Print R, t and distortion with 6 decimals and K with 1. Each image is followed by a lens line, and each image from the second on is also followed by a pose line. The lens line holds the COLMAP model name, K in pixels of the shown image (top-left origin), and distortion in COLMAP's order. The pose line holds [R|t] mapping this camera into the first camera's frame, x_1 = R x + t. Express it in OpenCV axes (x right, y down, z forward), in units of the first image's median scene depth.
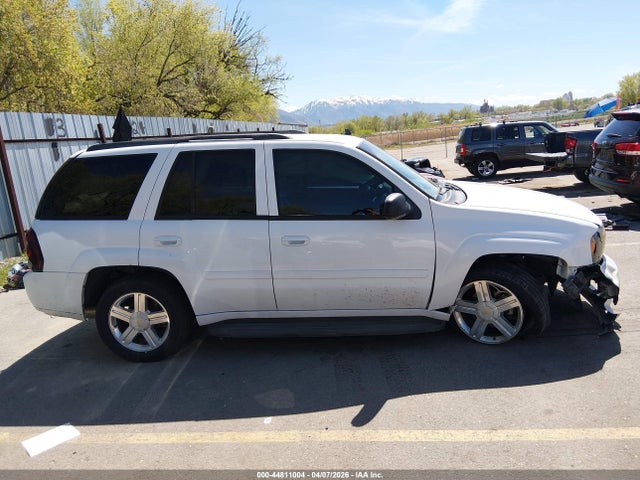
lens RADIAL K [[483.8, 0, 320.0], [0, 483.8, 240.0], [0, 0, 1]] dist [0.109699, -0.175493]
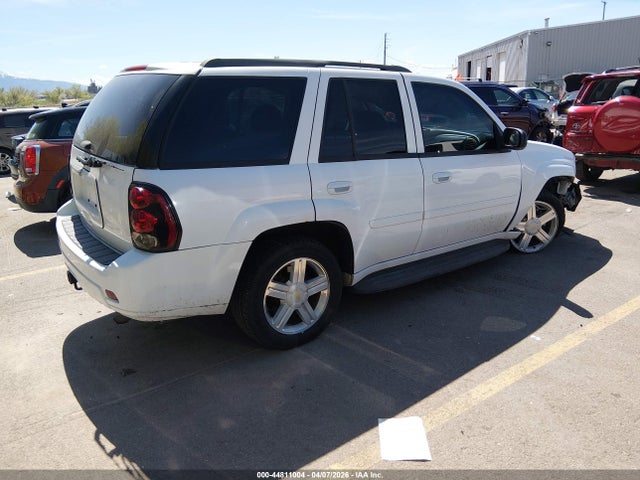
lens RADIAL K [[483.8, 0, 320.0], [0, 483.8, 240.0], [0, 0, 1]] dist [0.109699, -0.175493]
pose [[0.739150, -0.132099, 0.660460, -0.872931], [0.111281, 0.991054, 0.073682, 0.025719], [-0.664285, 0.019034, 0.747237, 0.406924]]
